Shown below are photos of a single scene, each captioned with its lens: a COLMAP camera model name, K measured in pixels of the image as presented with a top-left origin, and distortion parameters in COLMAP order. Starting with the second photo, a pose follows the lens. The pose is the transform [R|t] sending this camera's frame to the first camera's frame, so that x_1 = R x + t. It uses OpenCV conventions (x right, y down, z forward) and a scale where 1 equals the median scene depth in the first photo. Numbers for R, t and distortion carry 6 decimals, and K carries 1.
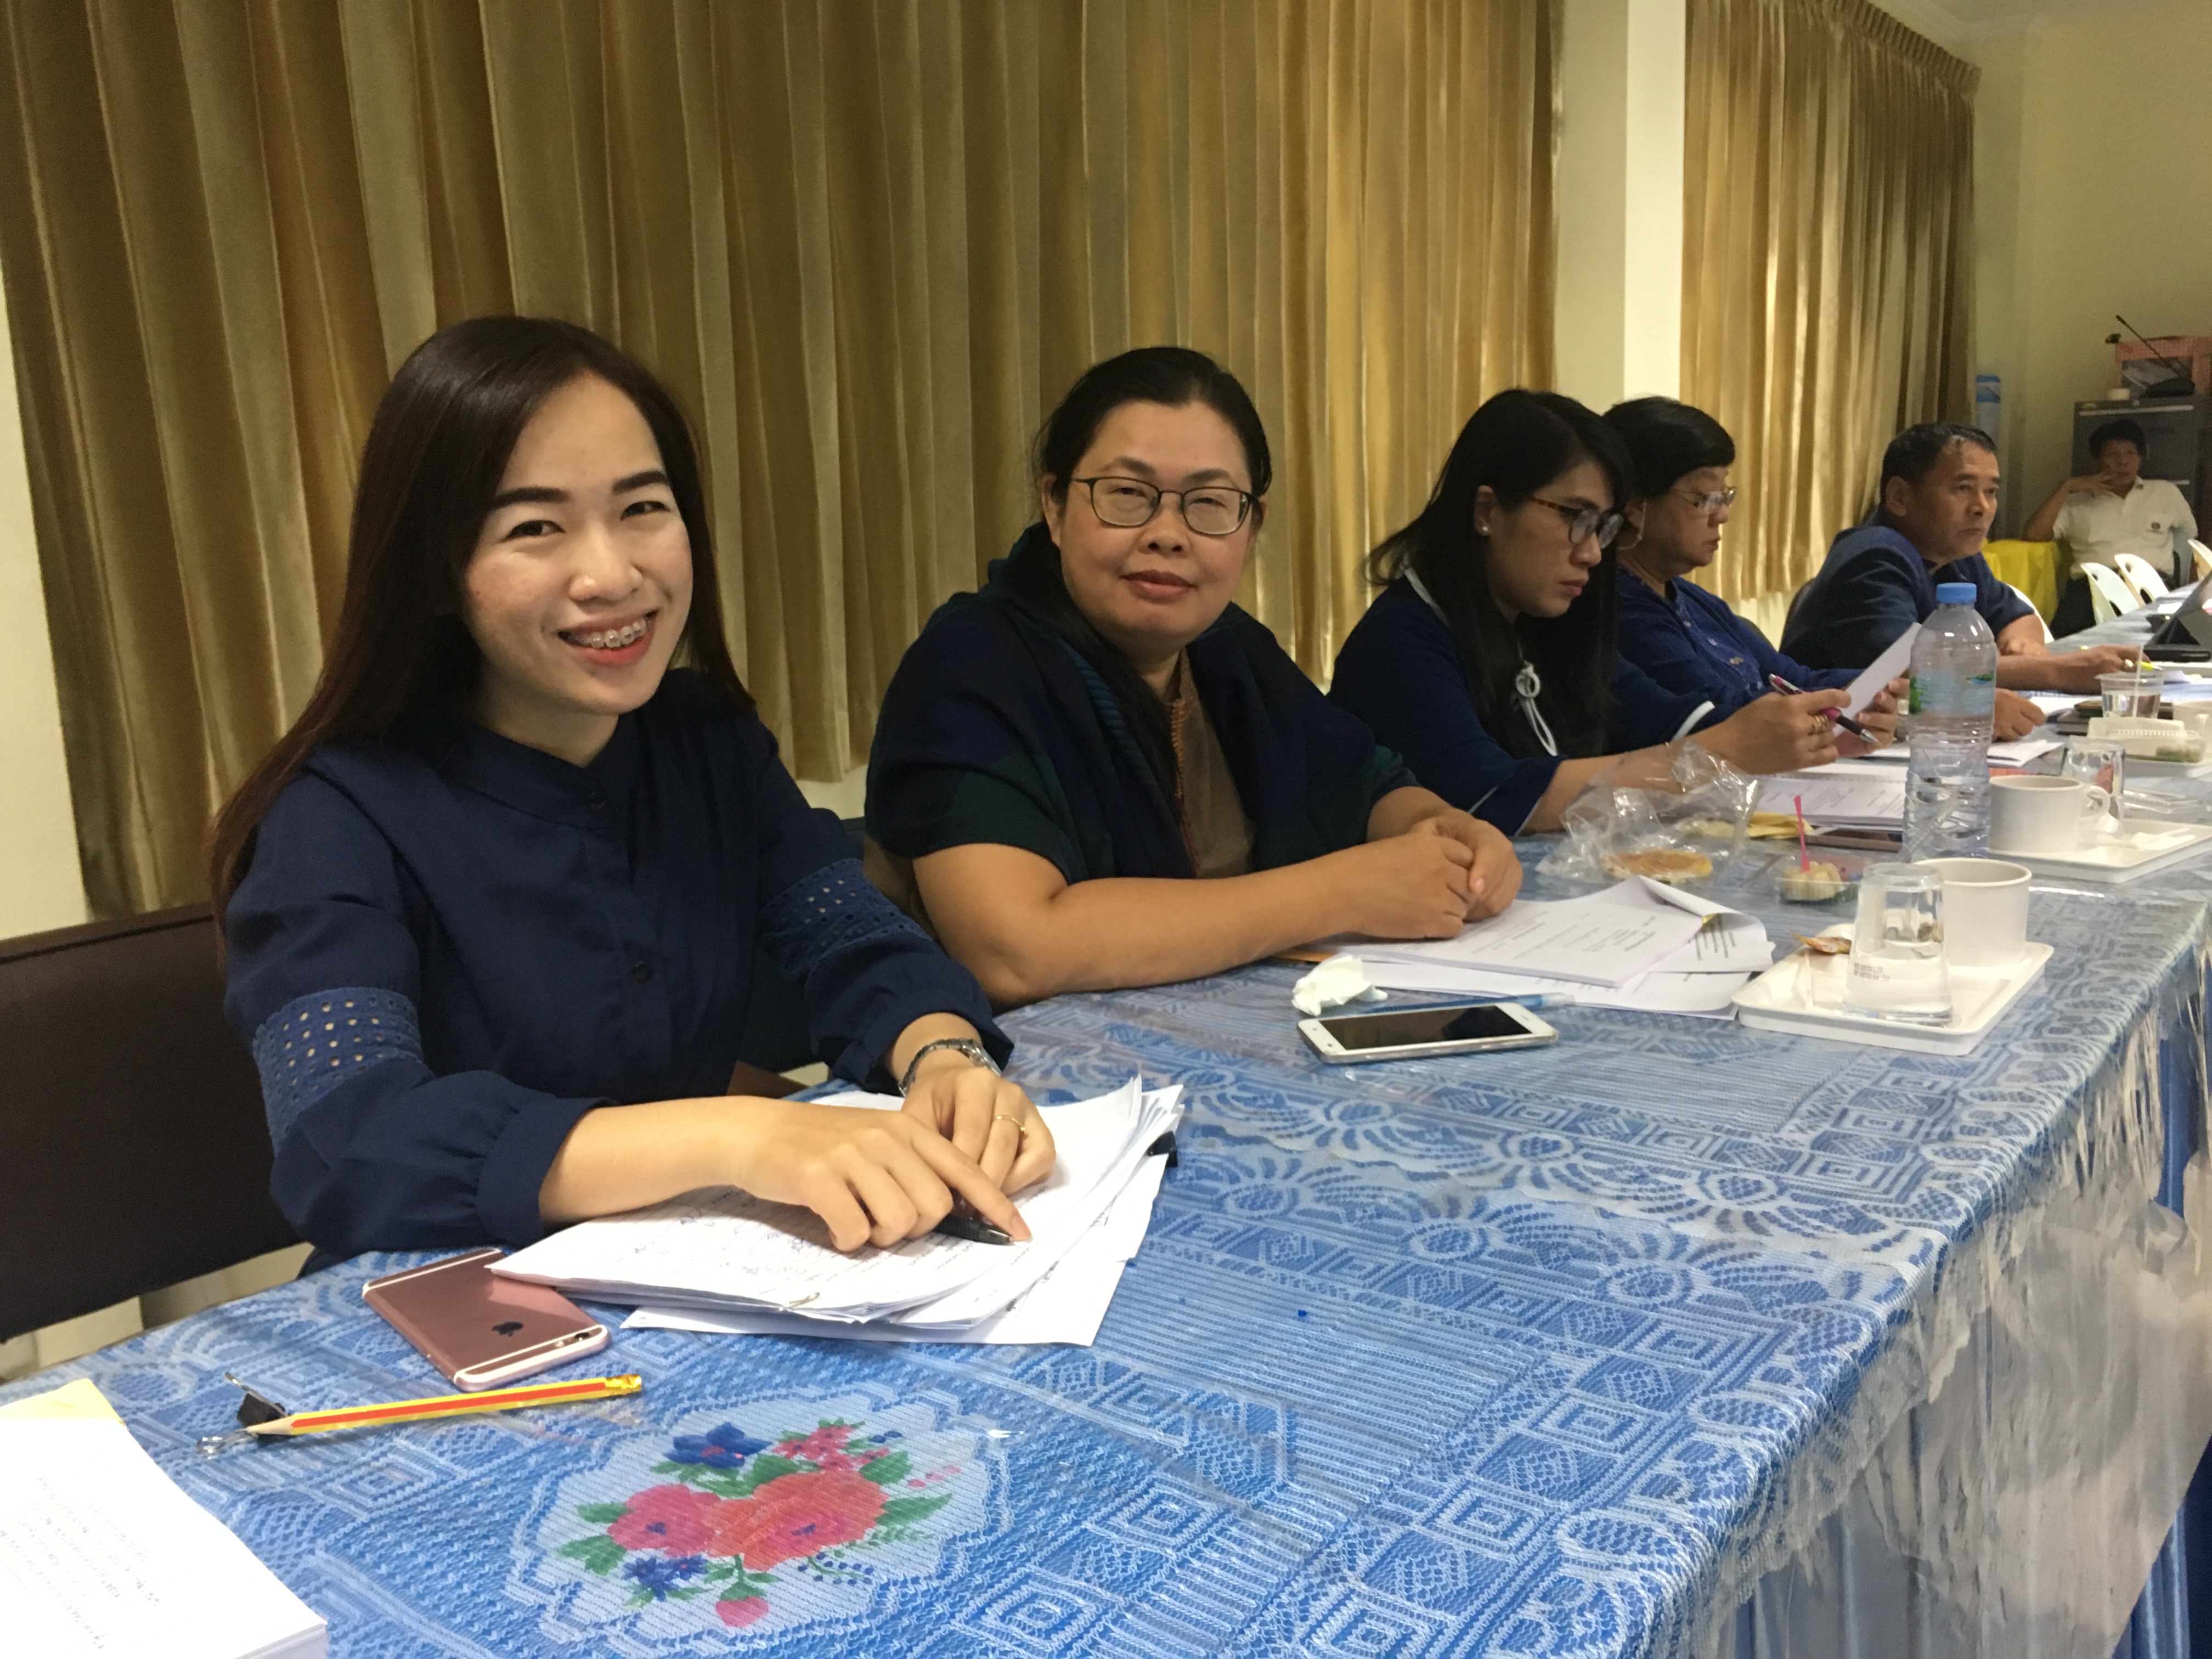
lens RADIAL K [[1876.2, 0, 1101.2], [0, 1876.2, 838.4], [0, 0, 1]] dist [0.079687, -0.098344]
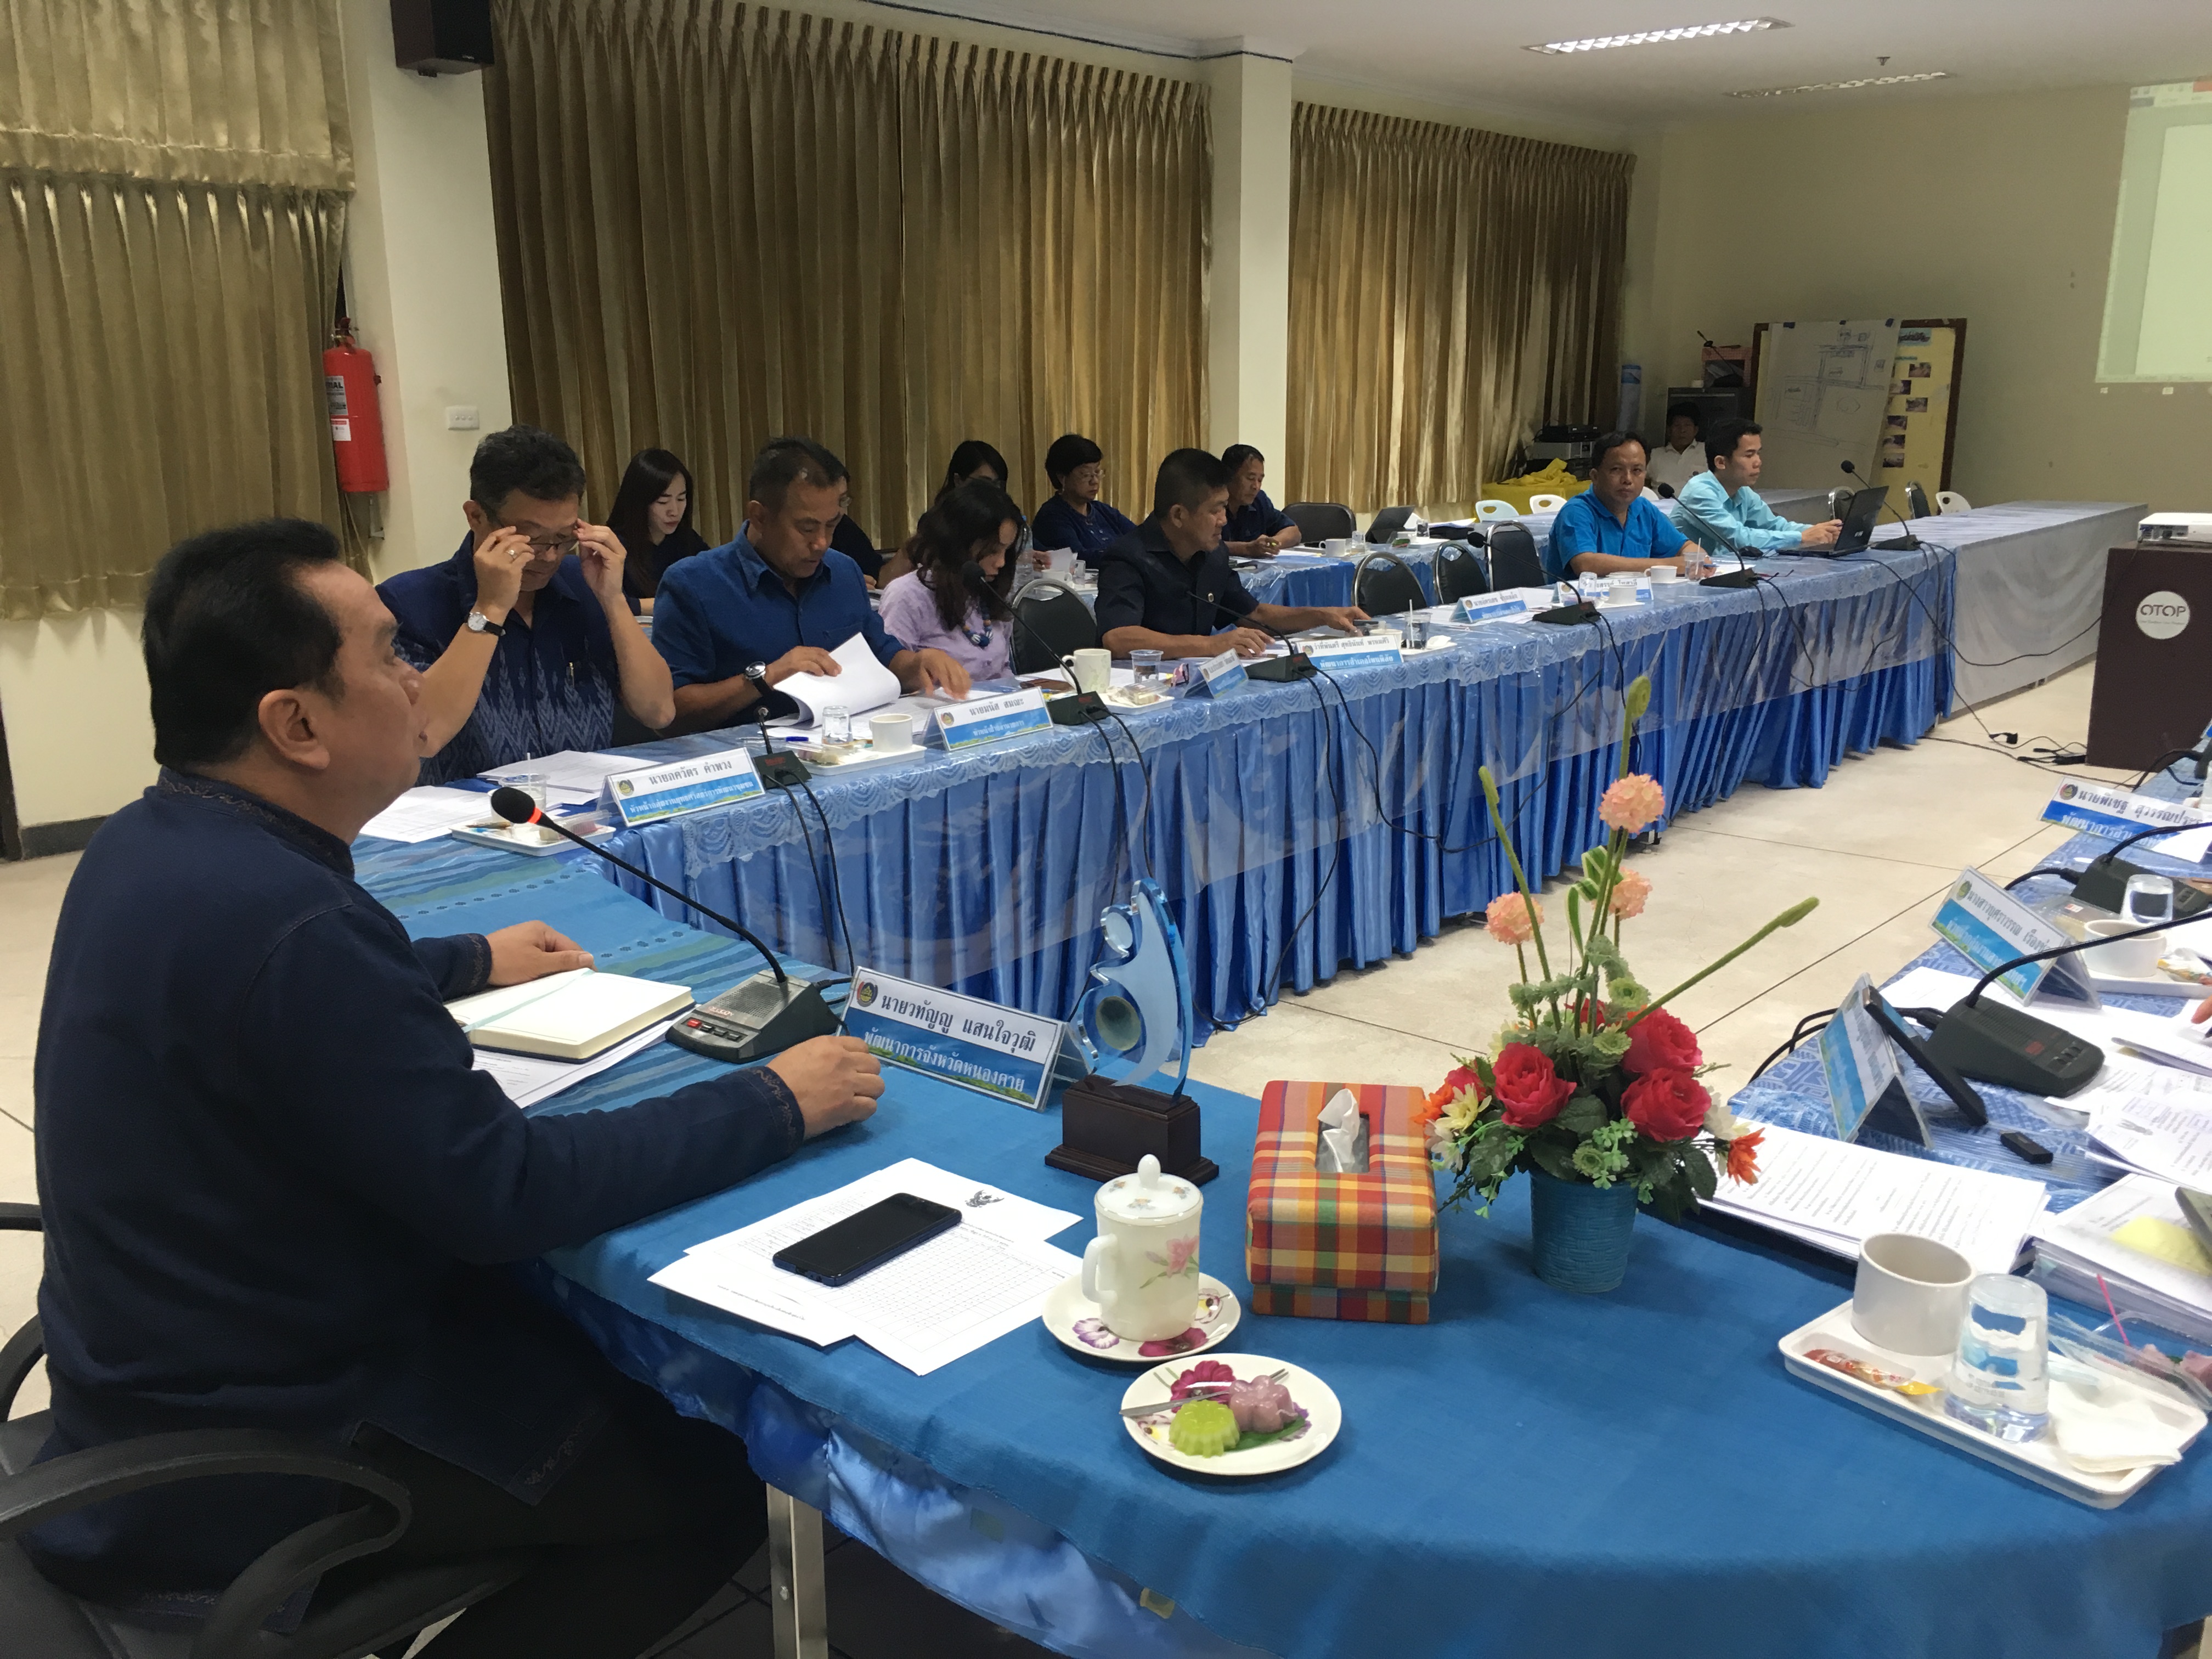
lens RADIAL K [[1876.2, 0, 1111.9], [0, 1876.2, 823.9], [0, 0, 1]] dist [0.079687, -0.098344]
pose [[0.998453, 0.037467, -0.041094, 0.152284], [-0.035459, 0.998191, 0.048545, 0.059443], [0.042838, -0.047013, 0.997975, -0.544005]]
